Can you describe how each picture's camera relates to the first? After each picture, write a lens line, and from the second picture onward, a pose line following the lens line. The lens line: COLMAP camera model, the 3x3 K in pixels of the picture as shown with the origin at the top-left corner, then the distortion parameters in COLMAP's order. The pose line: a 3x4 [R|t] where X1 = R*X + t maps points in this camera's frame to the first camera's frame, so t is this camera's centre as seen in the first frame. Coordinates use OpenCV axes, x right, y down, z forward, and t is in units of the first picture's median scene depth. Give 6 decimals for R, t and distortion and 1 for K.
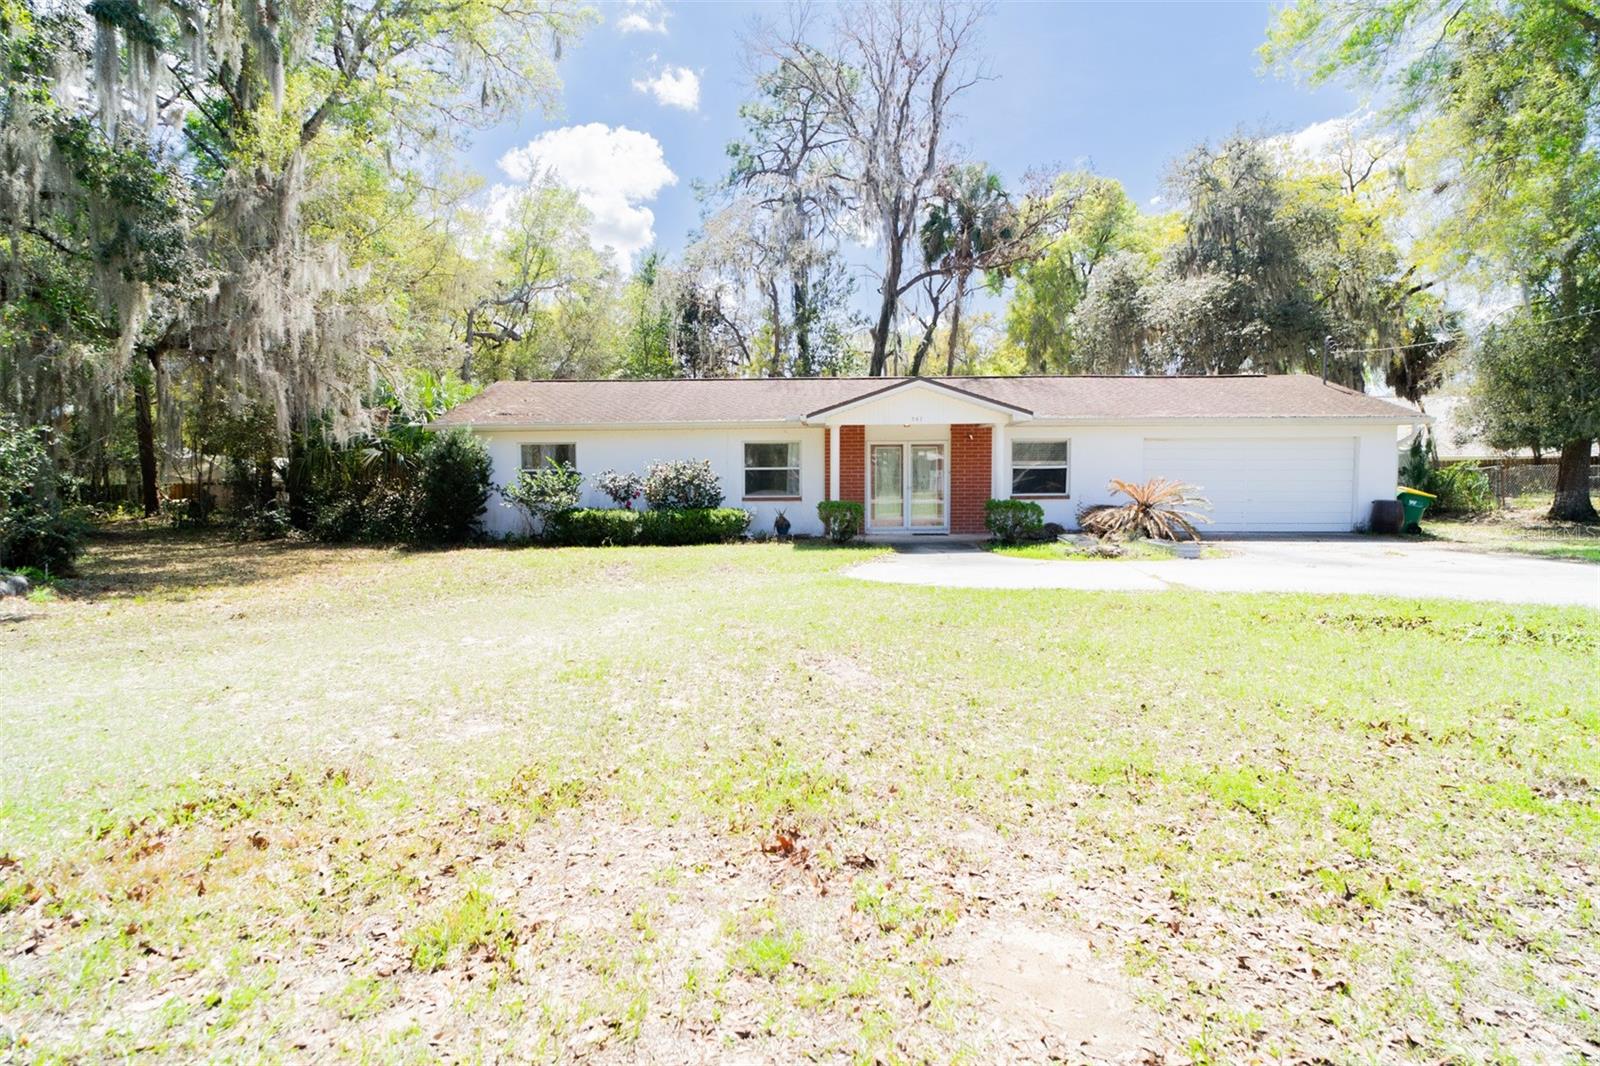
lens RADIAL K [[801.0, 0, 800.0], [0, 801.0, 533.0], [0, 0, 1]] dist [-0.002371, 0.000060]
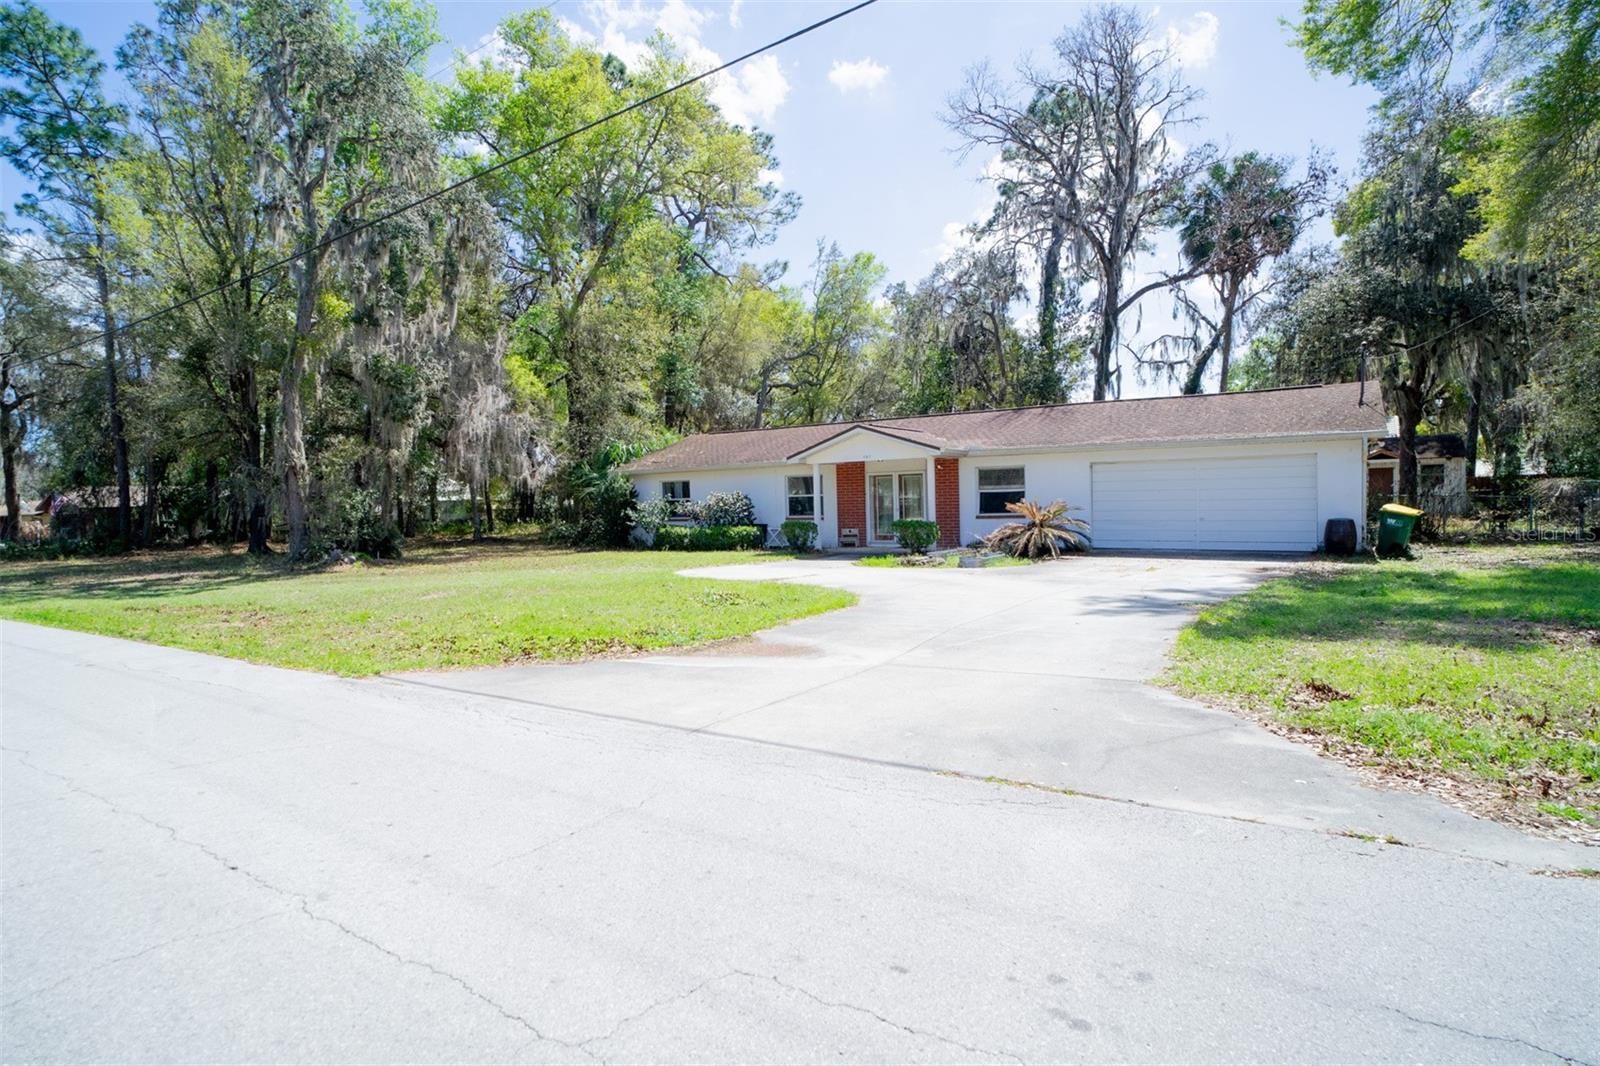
lens RADIAL K [[820.0, 0, 785.7], [0, 820.0, 529.2], [0, 0, 1]] dist [-0.001451, 0.002201]
pose [[0.845960, 0.004278, -0.533230, 0.661684], [-0.019455, 0.999550, -0.022845, 0.005017], [0.532892, 0.029700, 0.845662, -0.147122]]
